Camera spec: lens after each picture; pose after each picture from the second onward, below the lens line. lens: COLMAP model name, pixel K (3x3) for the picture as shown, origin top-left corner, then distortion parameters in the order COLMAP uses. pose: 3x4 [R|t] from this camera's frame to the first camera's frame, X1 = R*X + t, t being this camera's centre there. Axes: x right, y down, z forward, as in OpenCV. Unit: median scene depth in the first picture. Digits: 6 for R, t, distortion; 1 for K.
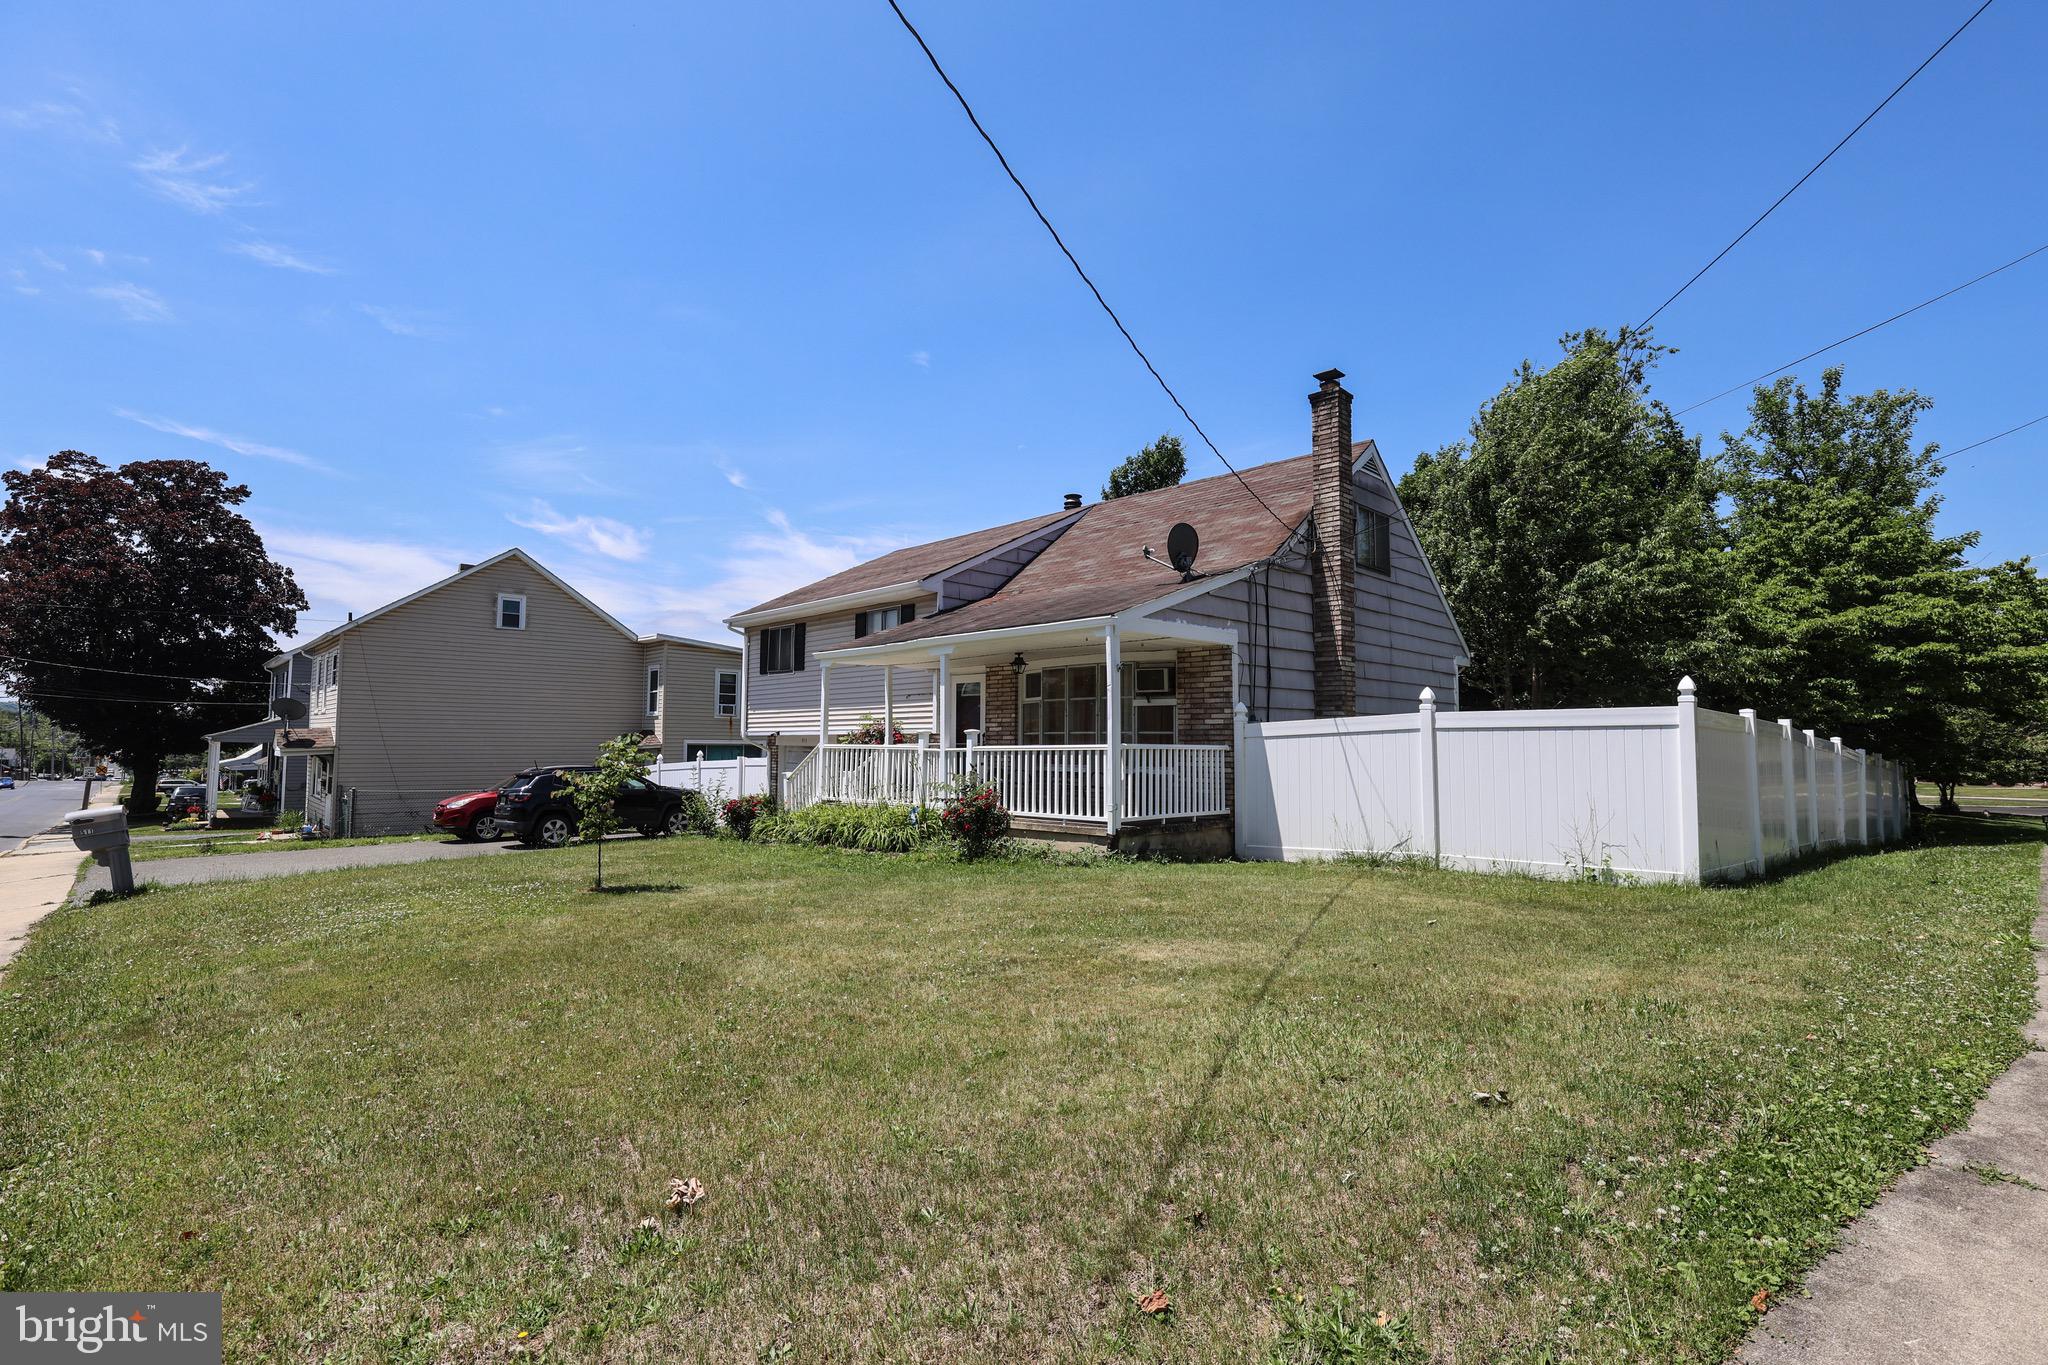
lens RADIAL K [[951.2, 0, 1024.0], [0, 951.2, 682.5], [0, 0, 1]] dist [-0.040345, 0.009608]
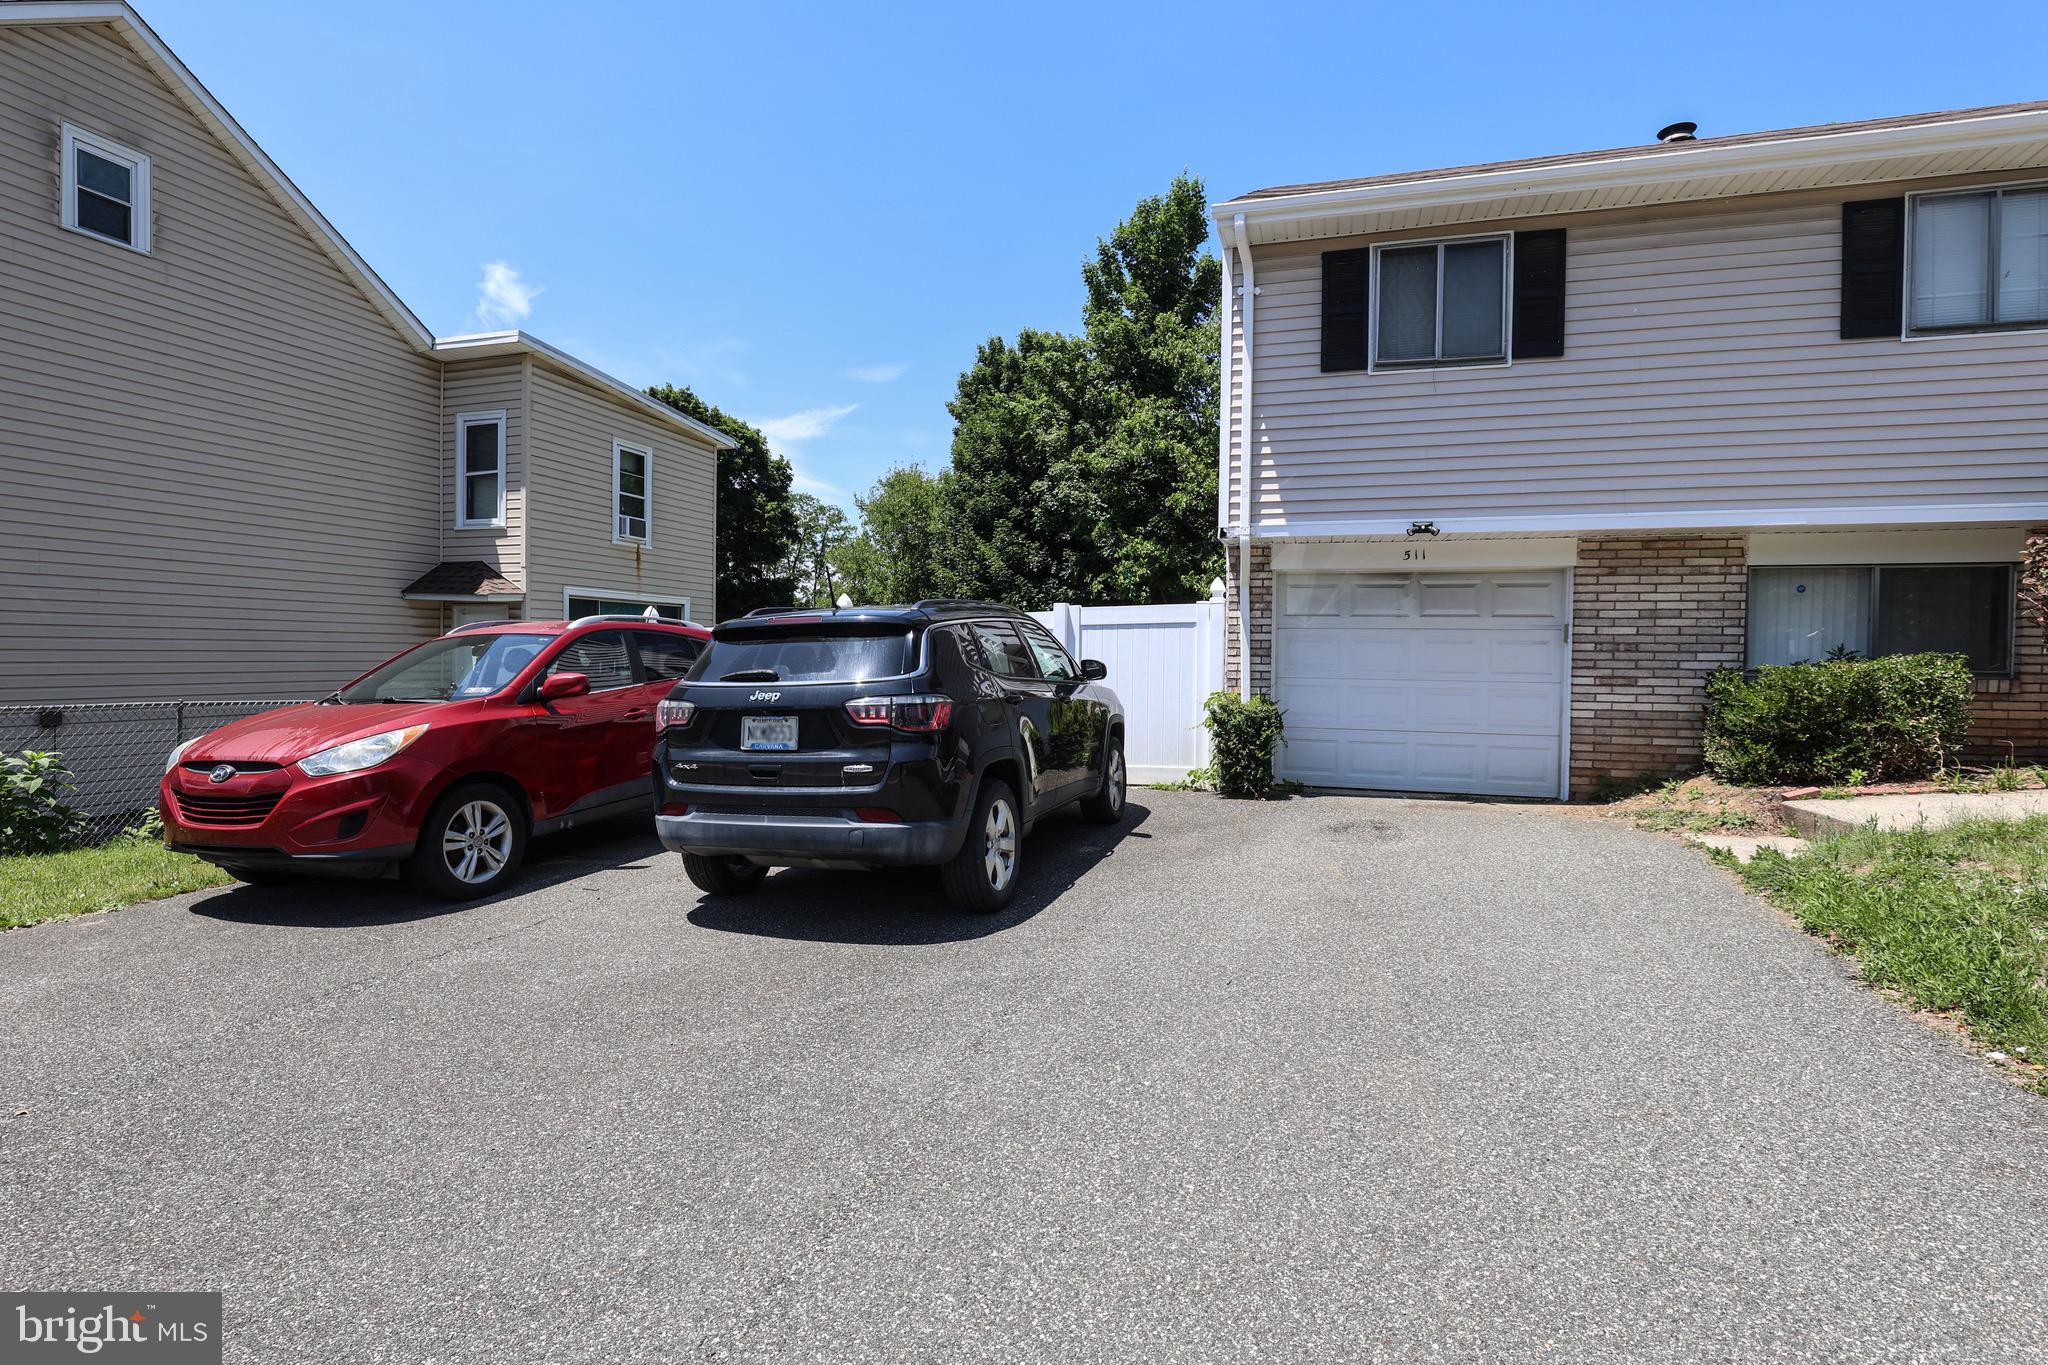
lens RADIAL K [[992.5, 0, 1014.3], [0, 992.5, 680.1], [0, 0, 1]] dist [-0.035600, 0.006787]
pose [[0.883119, -0.007244, 0.469092, -0.759841], [-0.036860, 0.995719, 0.084769, 0.111711], [-0.467698, -0.092151, 0.879071, 0.942094]]
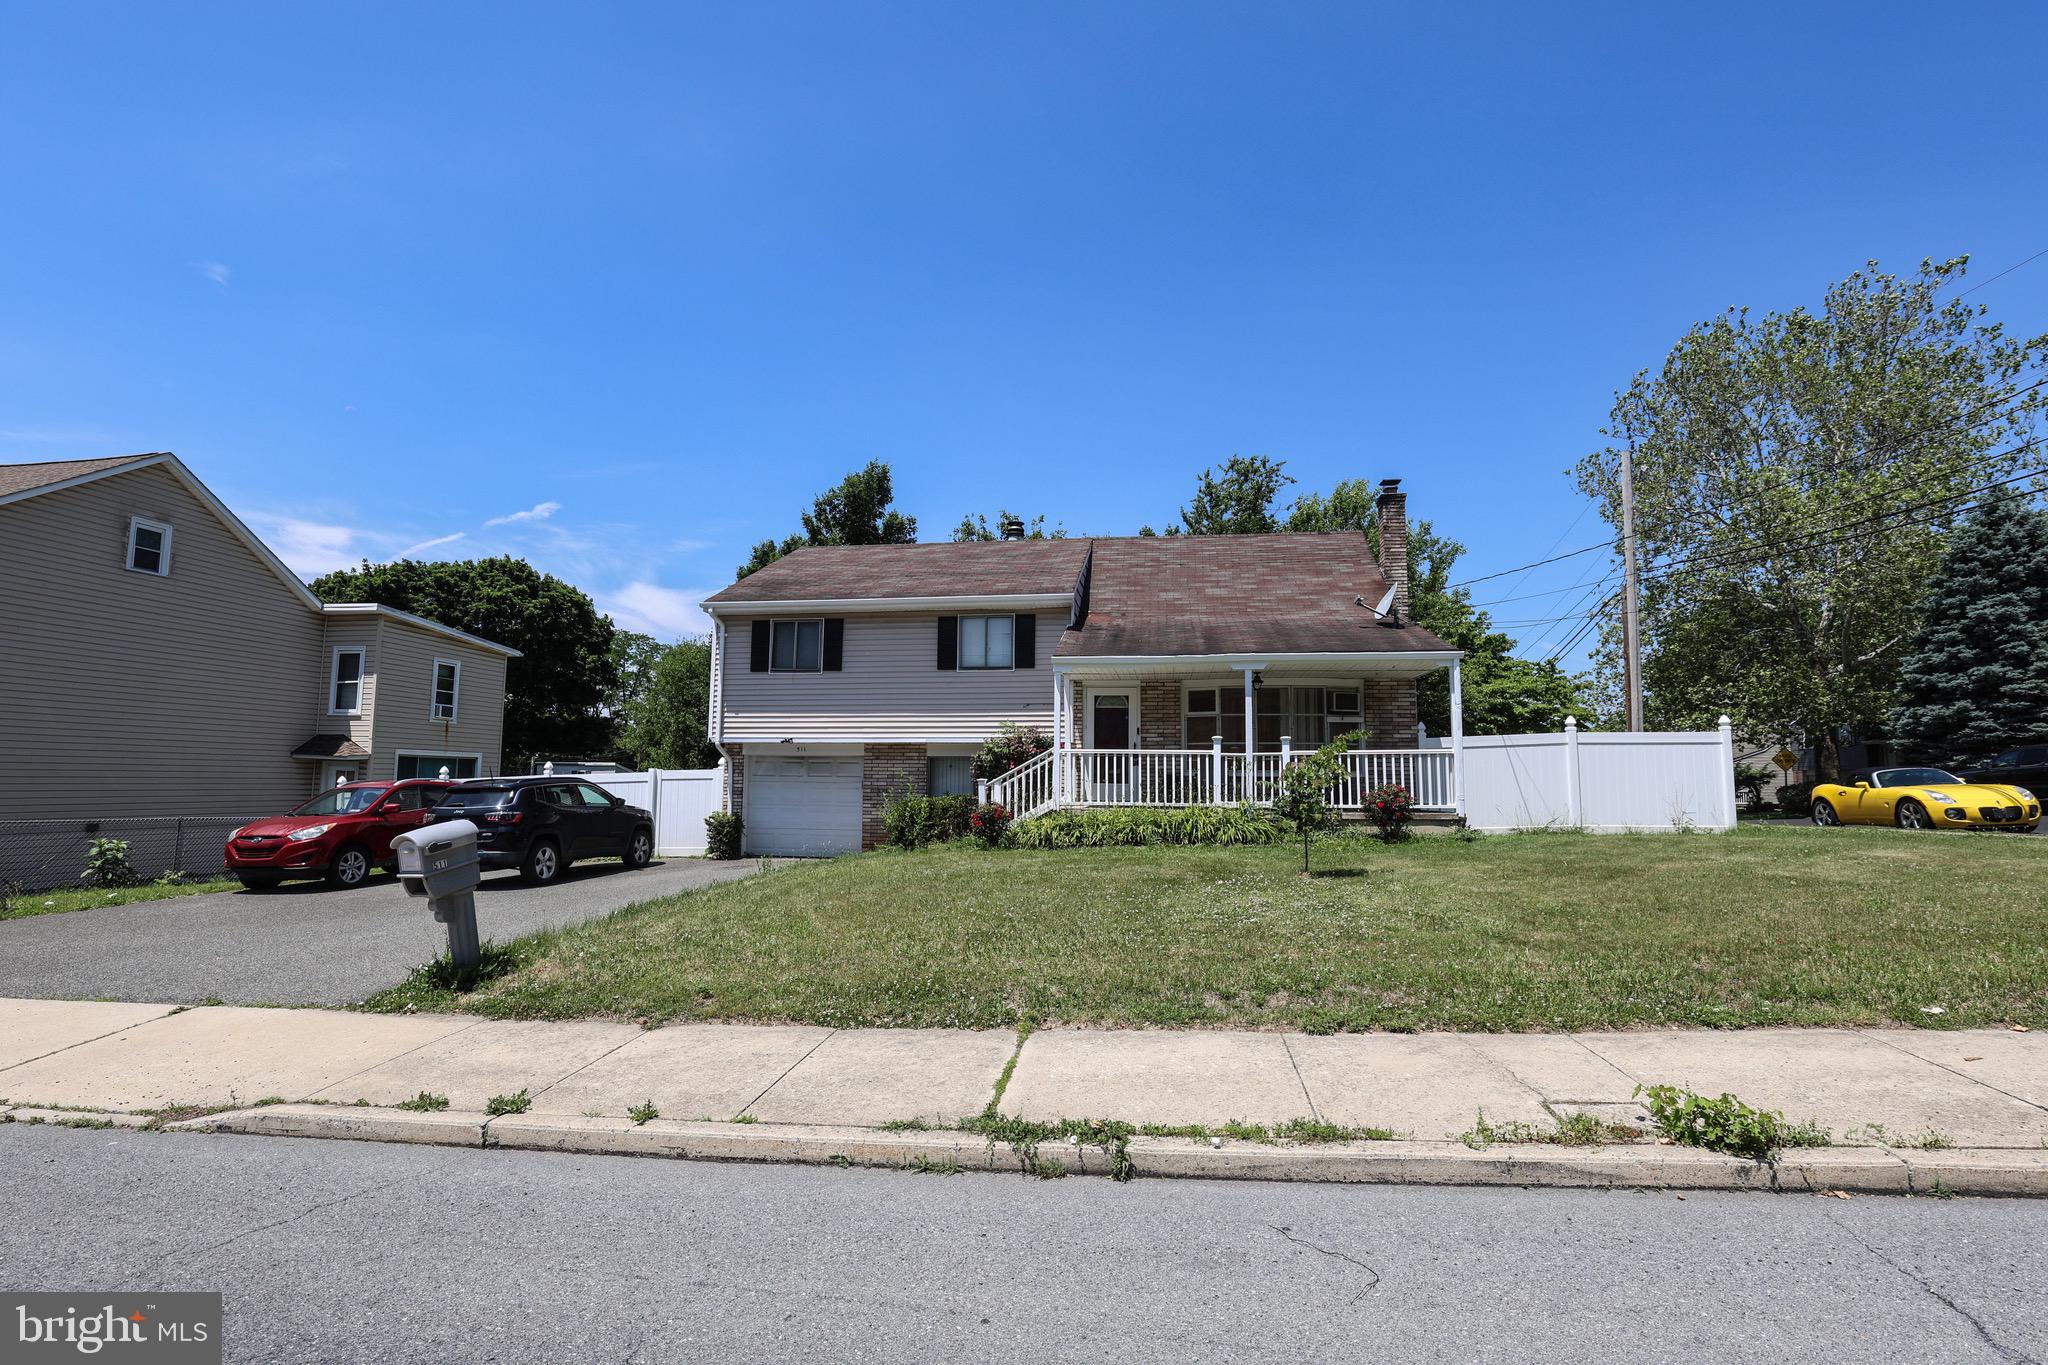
lens RADIAL K [[951.2, 0, 1024.0], [0, 951.2, 682.5], [0, 0, 1]] dist [-0.040345, 0.009608]
pose [[0.797412, 0.064712, 0.599956, -0.798751], [-0.044032, 0.997823, -0.049103, 0.043506], [-0.601827, 0.012738, 0.798525, 0.215124]]
